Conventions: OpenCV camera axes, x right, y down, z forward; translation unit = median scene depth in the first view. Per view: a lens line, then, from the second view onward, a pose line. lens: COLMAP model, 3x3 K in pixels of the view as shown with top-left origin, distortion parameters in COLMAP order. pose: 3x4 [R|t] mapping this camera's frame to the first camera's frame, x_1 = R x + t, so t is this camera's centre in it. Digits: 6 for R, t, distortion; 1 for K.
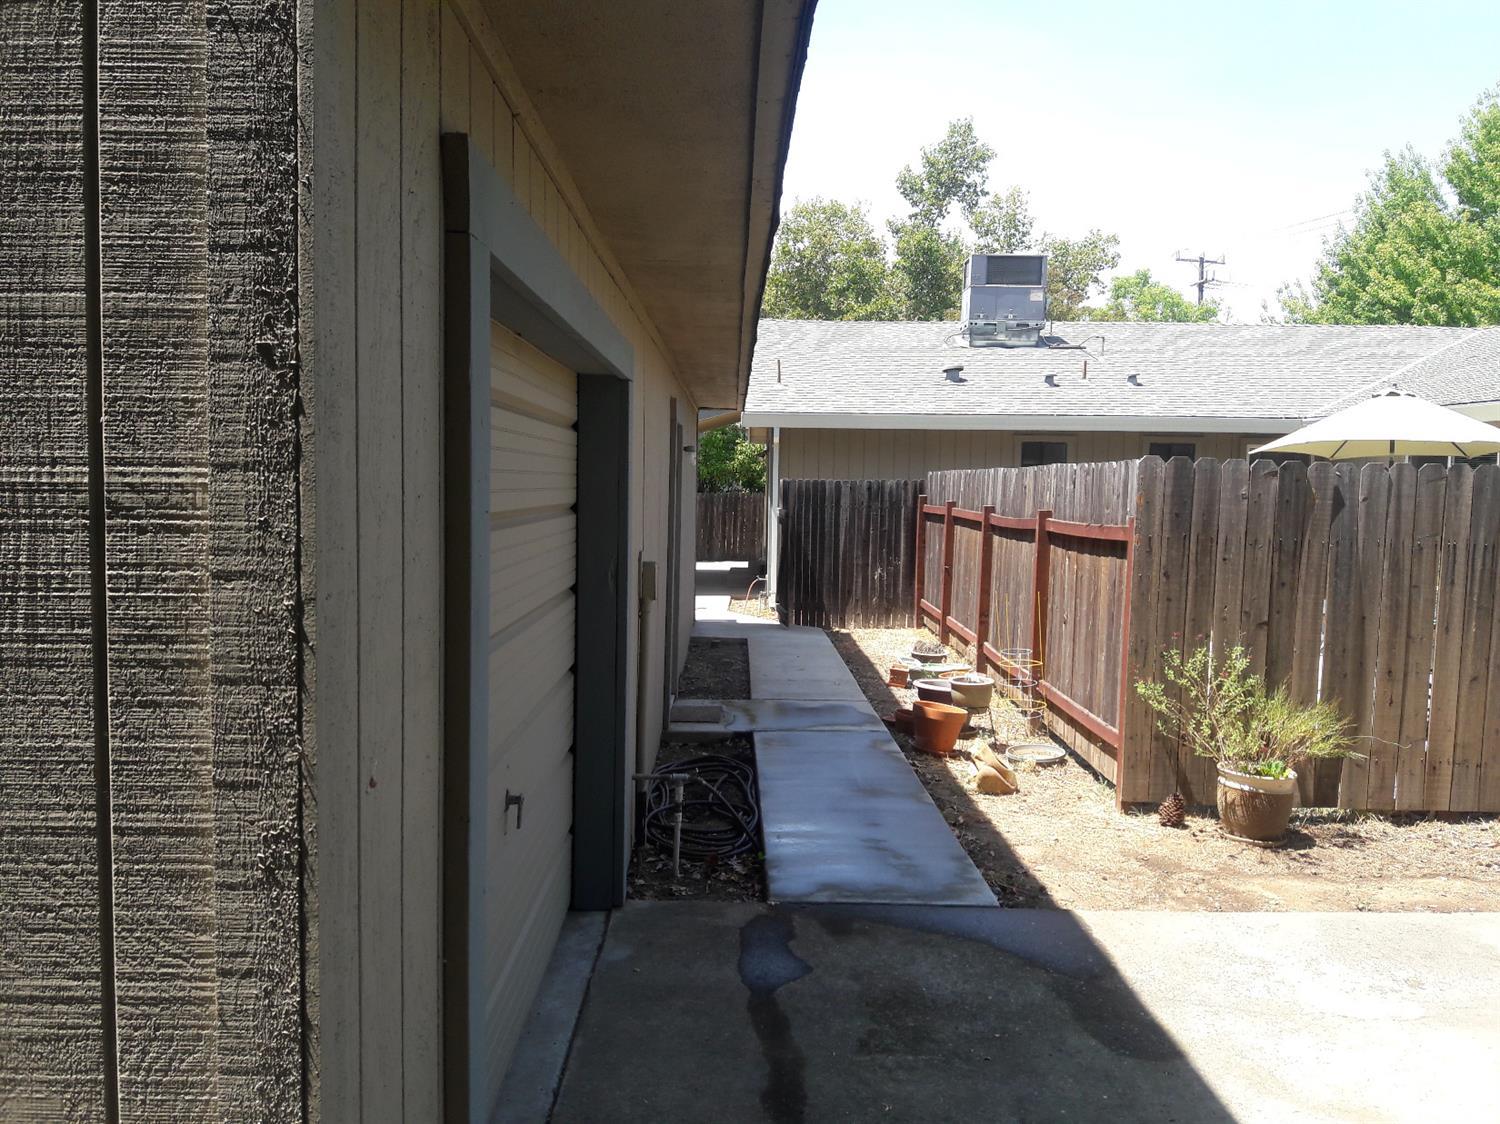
lens RADIAL K [[1234.9, 0, 750.0], [0, 1234.9, 562.0], [0, 0, 1]] dist [0.045850, -0.171659]
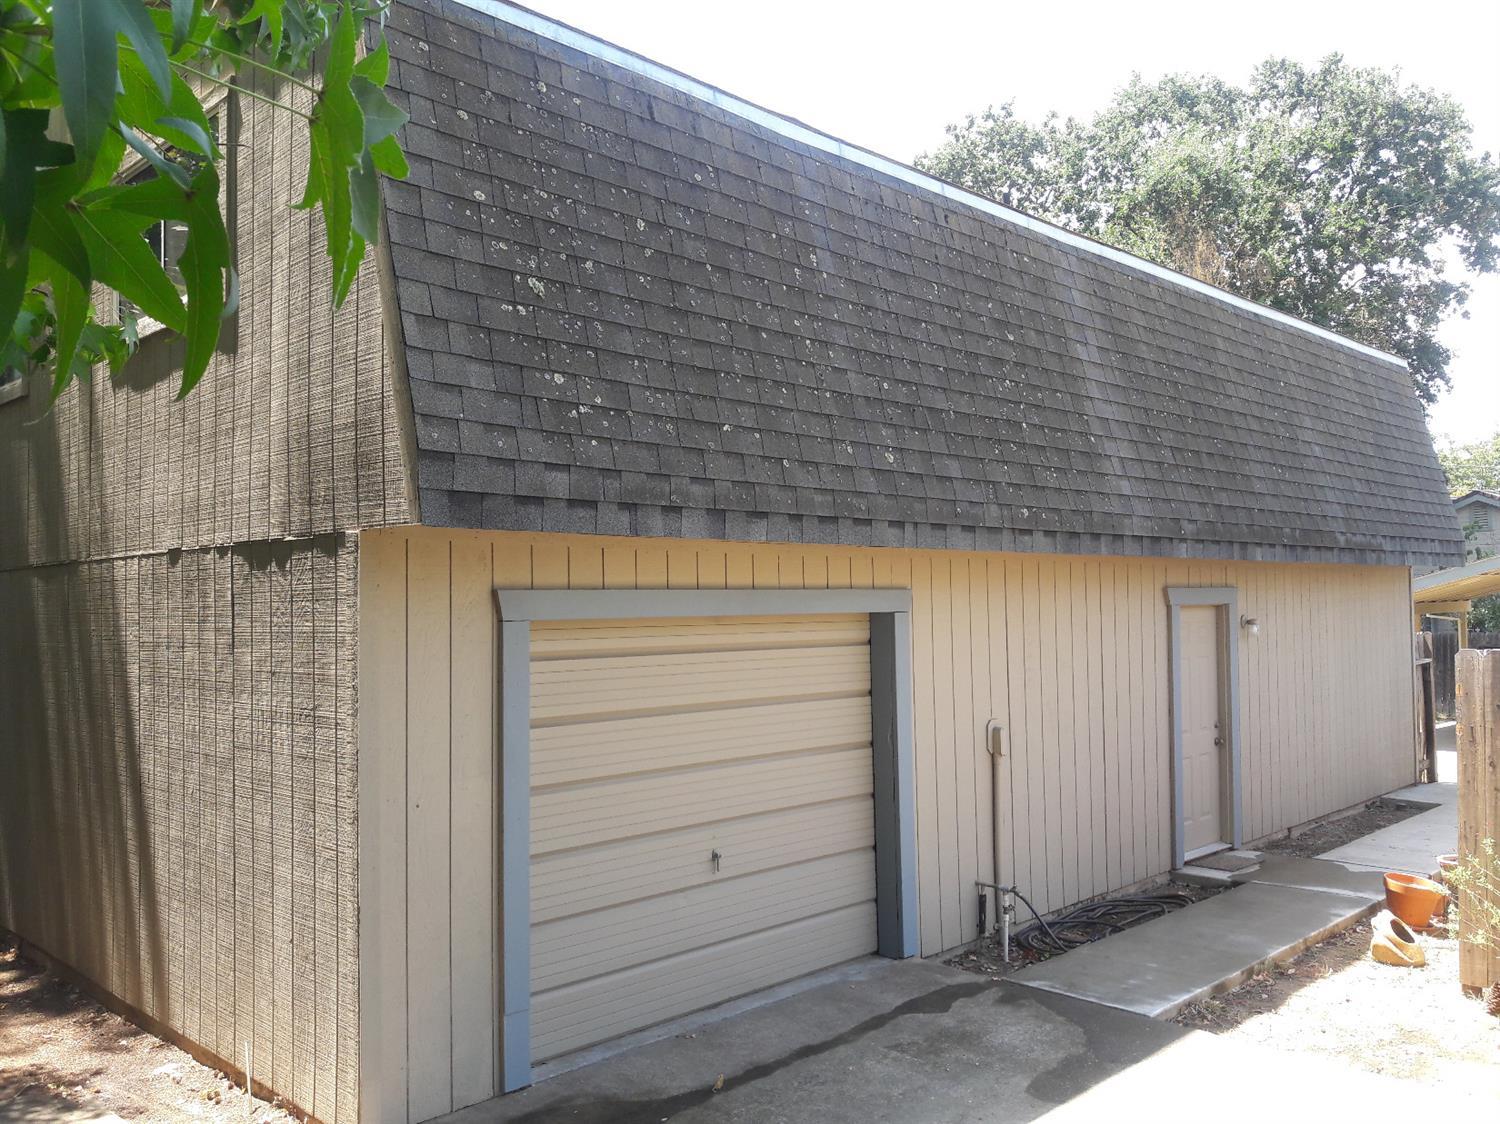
lens RADIAL K [[1237.9, 0, 750.0], [0, 1237.9, 562.0], [0, 0, 1]] dist [0.120937, -0.167128]
pose [[0.710228, -0.044206, -0.702582, 0.833861], [-0.027296, 0.995547, -0.090233, -0.059026], [0.703442, 0.083264, 0.705858, -0.243735]]
